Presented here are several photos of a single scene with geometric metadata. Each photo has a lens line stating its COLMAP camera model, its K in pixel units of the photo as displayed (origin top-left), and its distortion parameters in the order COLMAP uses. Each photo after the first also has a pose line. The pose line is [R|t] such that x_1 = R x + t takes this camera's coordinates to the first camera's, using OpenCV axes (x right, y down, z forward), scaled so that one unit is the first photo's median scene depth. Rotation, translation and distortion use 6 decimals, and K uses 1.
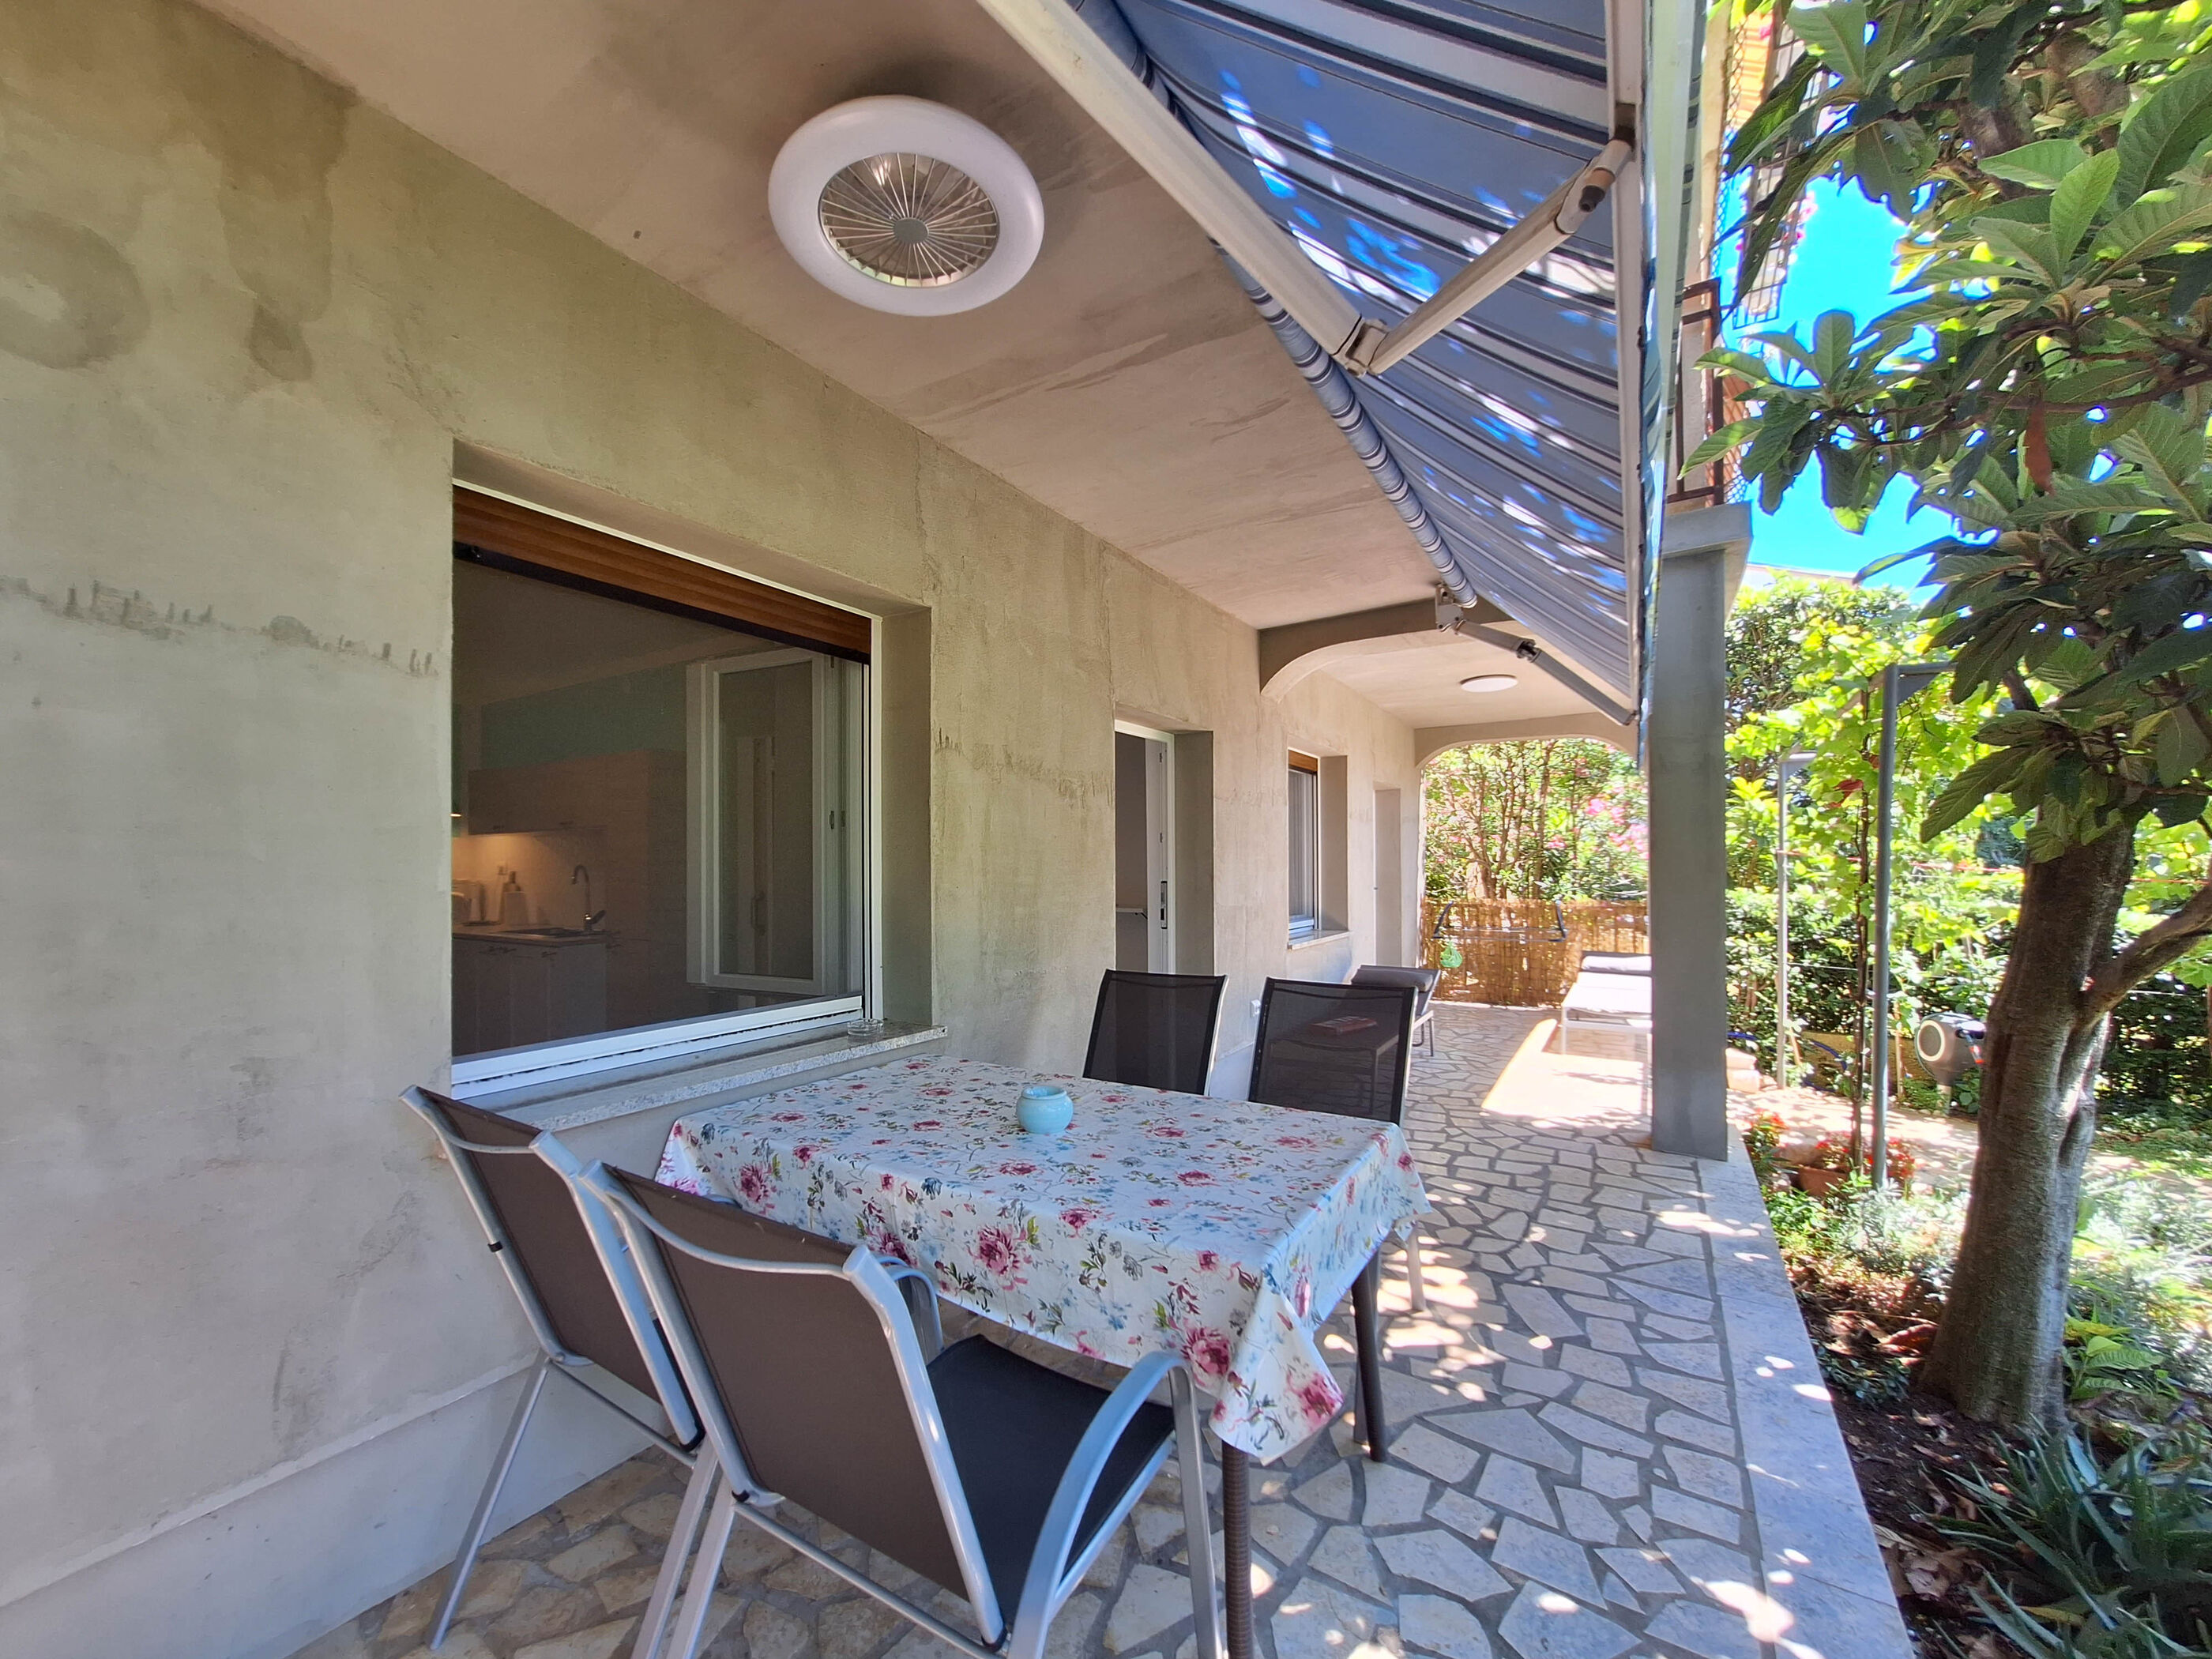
lens RADIAL K [[871.6, 0, 1090.1], [0, 871.6, 859.4], [0, 0, 1]] dist [0.000129, 0.000764]
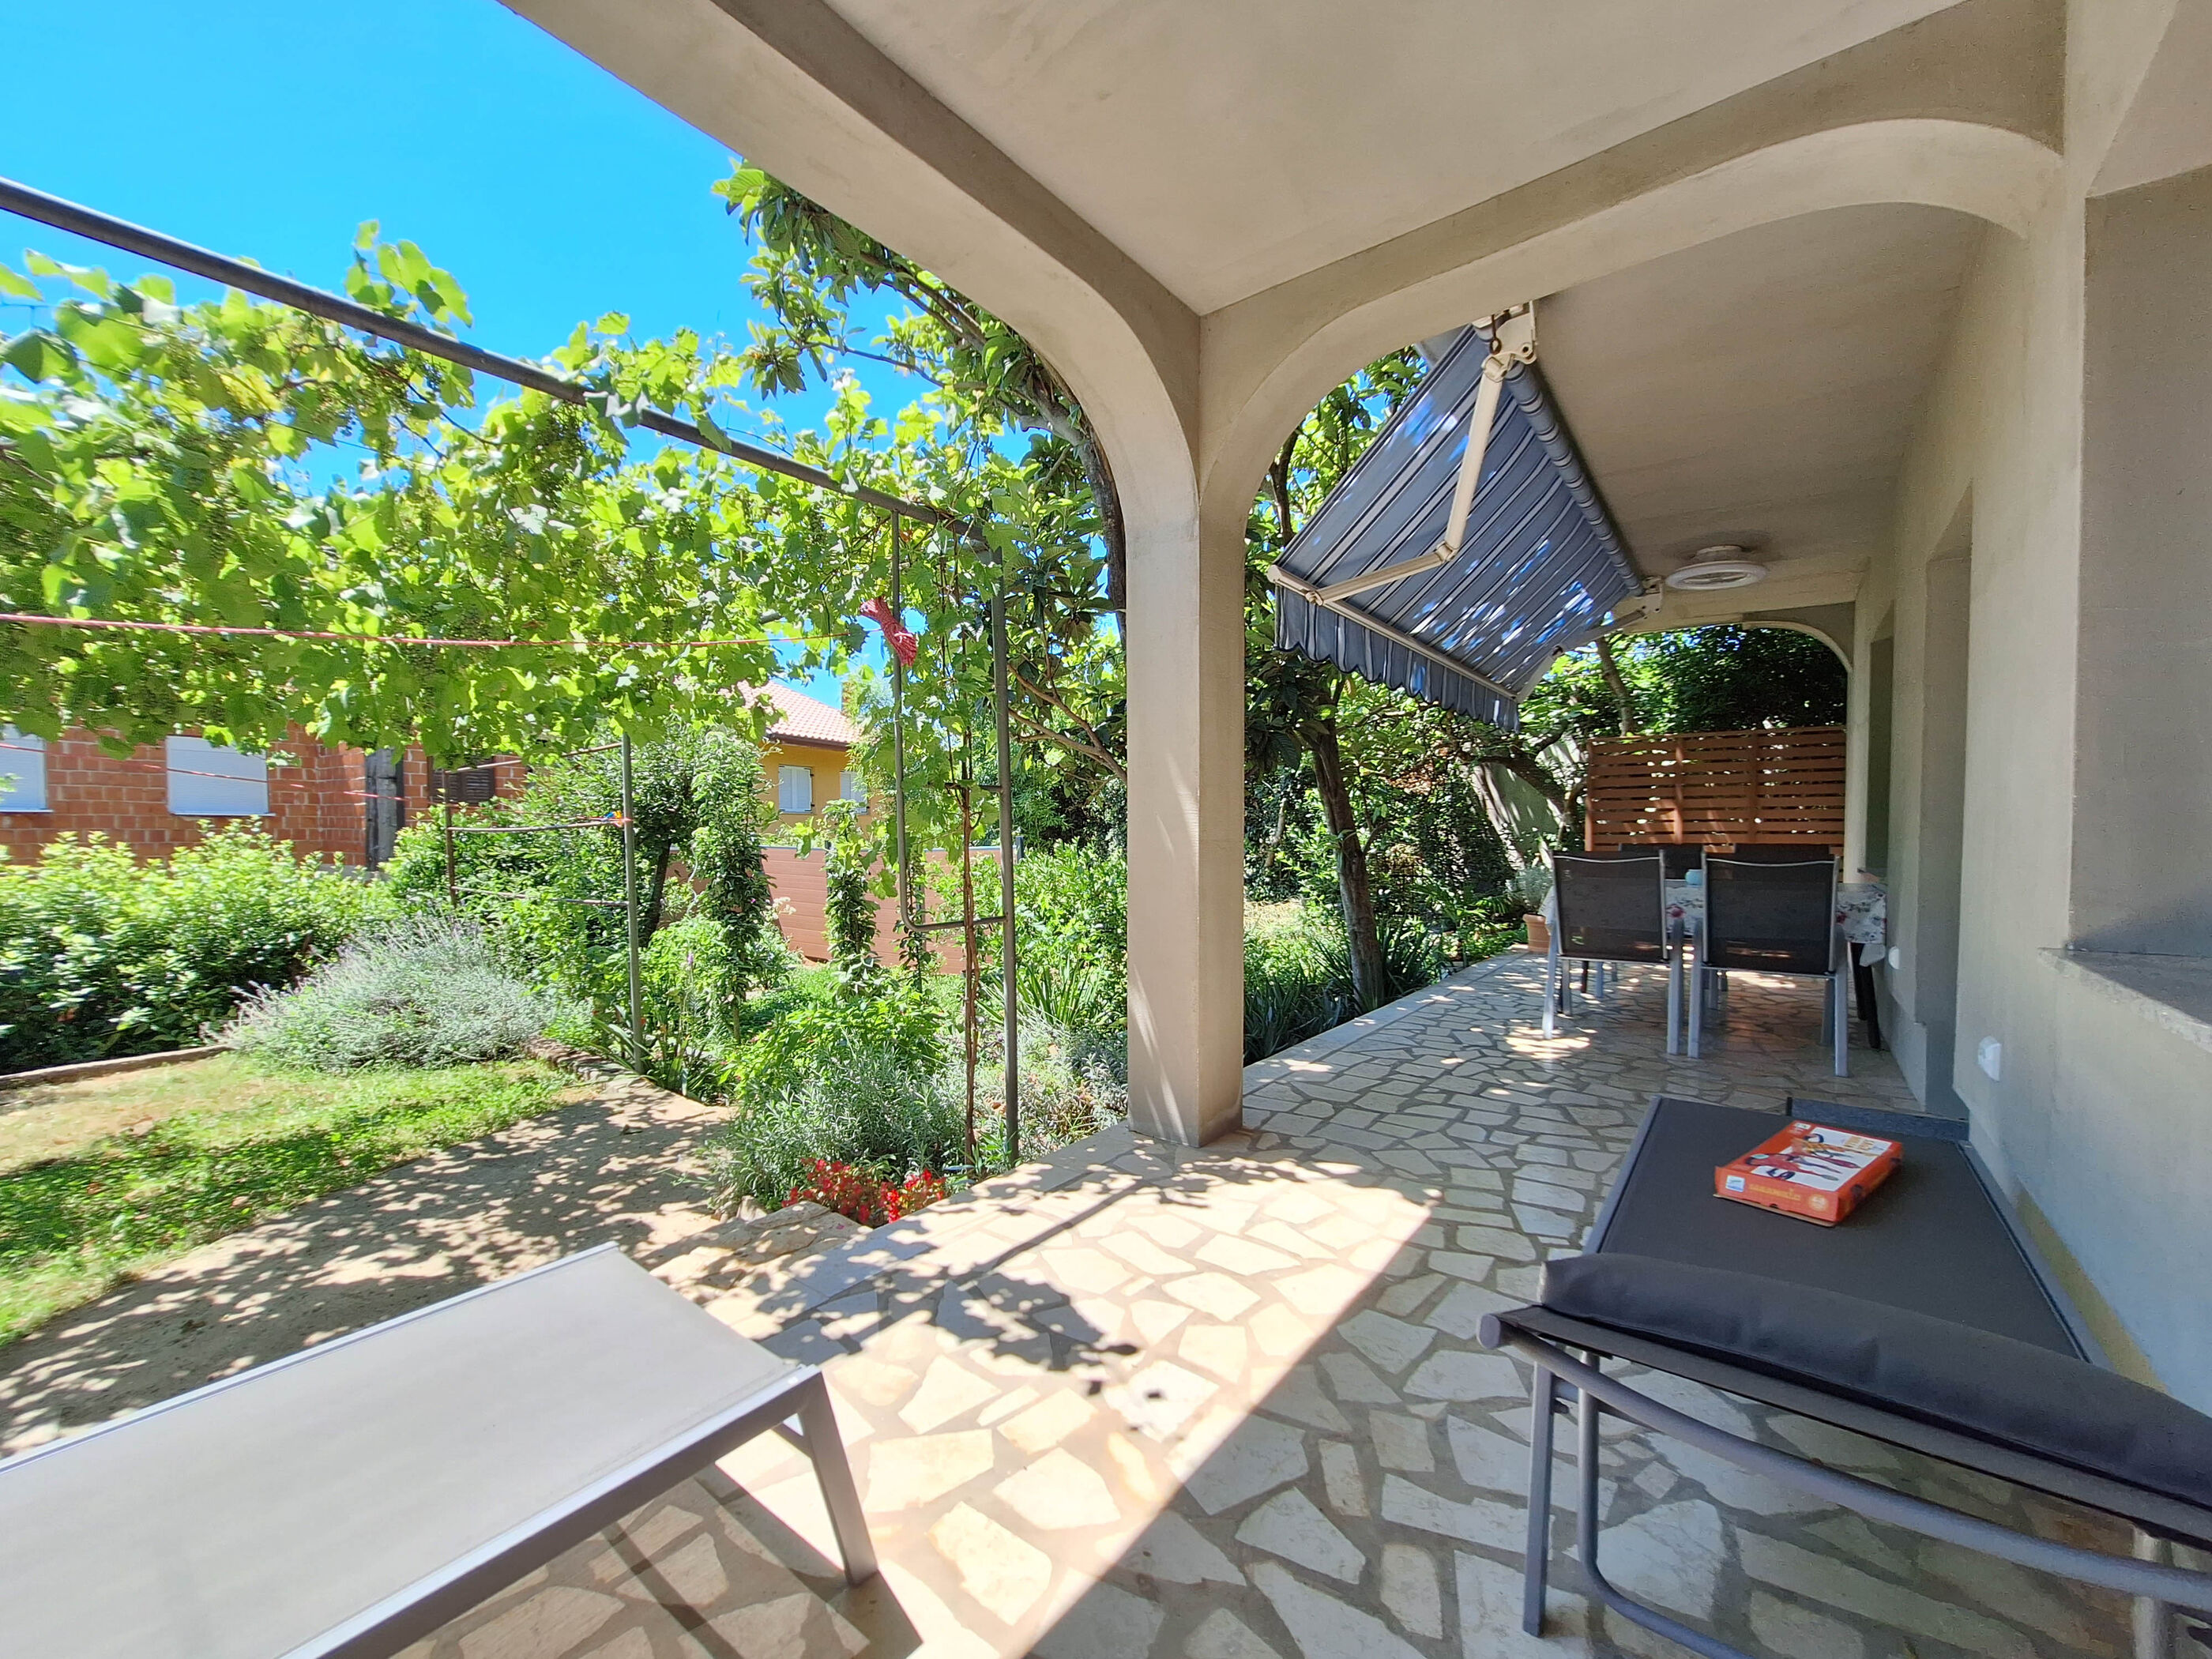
lens RADIAL K [[871.6, 0, 1090.1], [0, 871.6, 859.4], [0, 0, 1]] dist [0.000129, 0.000764]
pose [[-0.994603, 0.005876, 0.103583, 0.702016], [0.008038, 0.999758, 0.020466, 0.082240], [-0.103438, 0.021189, -0.994410, 1.794280]]
